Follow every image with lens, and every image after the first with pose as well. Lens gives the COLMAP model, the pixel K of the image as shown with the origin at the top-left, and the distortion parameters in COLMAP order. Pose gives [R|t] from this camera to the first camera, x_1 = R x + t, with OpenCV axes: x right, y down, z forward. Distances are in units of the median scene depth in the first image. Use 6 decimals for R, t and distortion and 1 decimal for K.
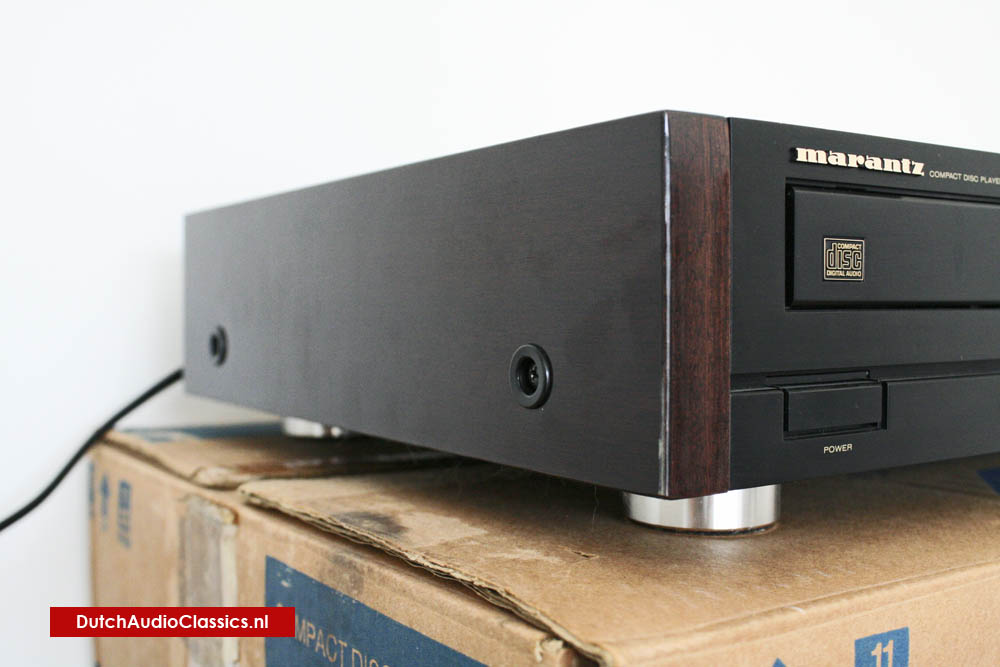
lens RADIAL K [[1105.4, 0, 499.4], [0, 1105.4, 347.3], [0, 0, 1]] dist [-0.118992, 0.146255]
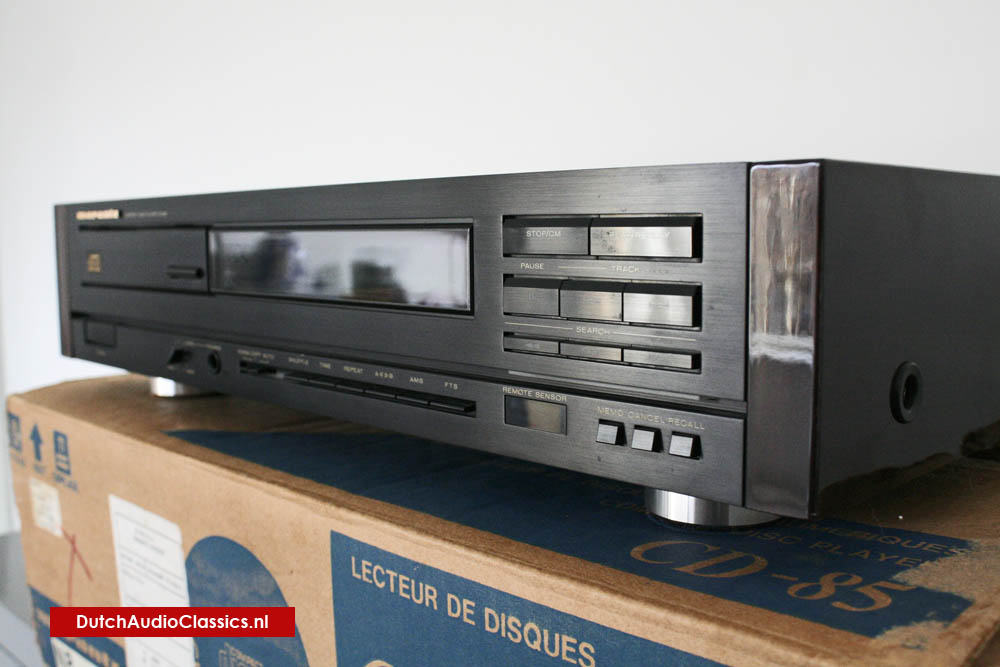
lens RADIAL K [[1027.0, 0, 496.7], [0, 1027.0, 337.7], [0, 0, 1]] dist [-0.149266, 0.166072]
pose [[0.190526, 0.107634, -0.975764, 2.353830], [-0.033304, 0.994108, 0.103155, -0.162258], [0.981117, 0.012843, 0.192988, 1.383192]]
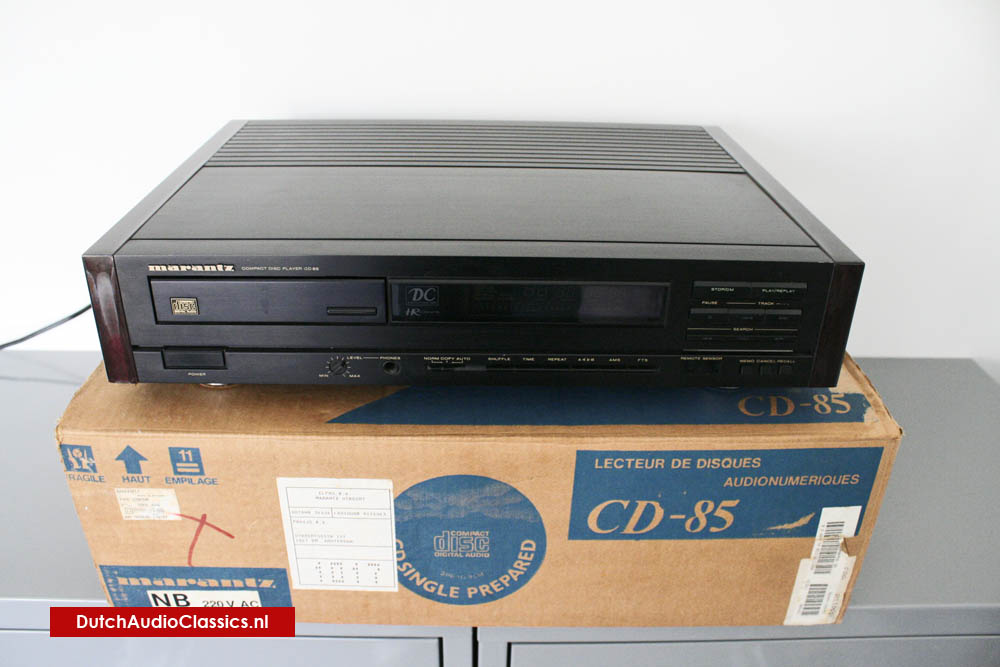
lens RADIAL K [[841.6, 0, 498.4], [0, 841.6, 334.5], [0, 0, 1]] dist [-0.172650, 0.145531]
pose [[0.847181, 0.264901, -0.460556, 1.735764], [-0.046626, 0.900564, 0.432216, -0.831857], [0.529255, -0.344691, 0.775292, -0.051777]]
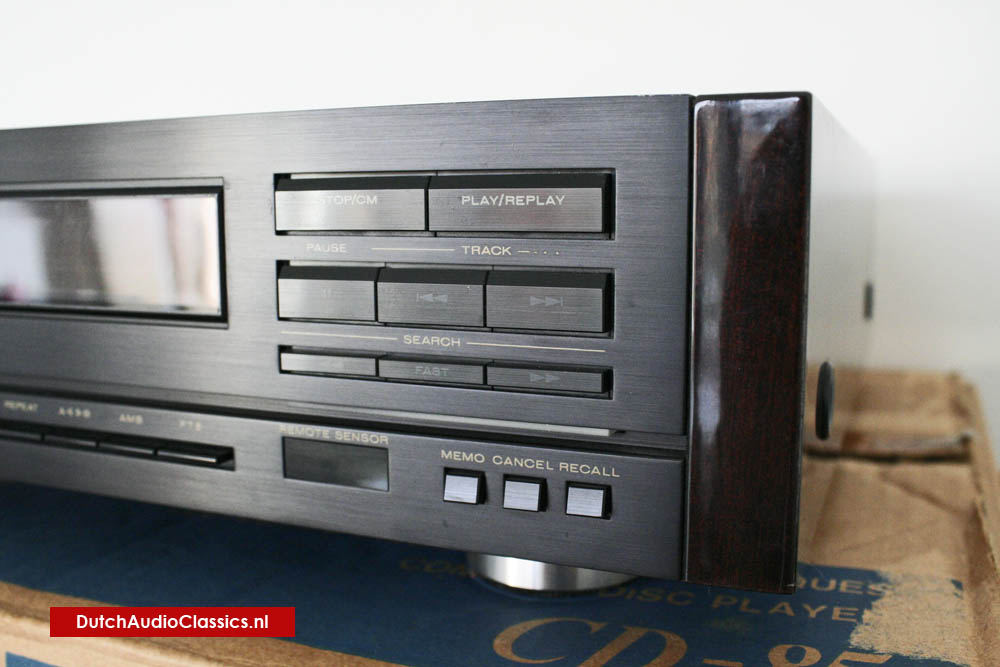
lens RADIAL K [[1027.0, 0, 496.7], [0, 1027.0, 337.7], [0, 0, 1]] dist [-0.149266, 0.166072]
pose [[0.549839, 0.111274, -0.827825, 1.967525], [-0.031195, 0.993131, 0.112774, -0.149377], [0.834688, -0.036184, 0.549534, 1.323222]]
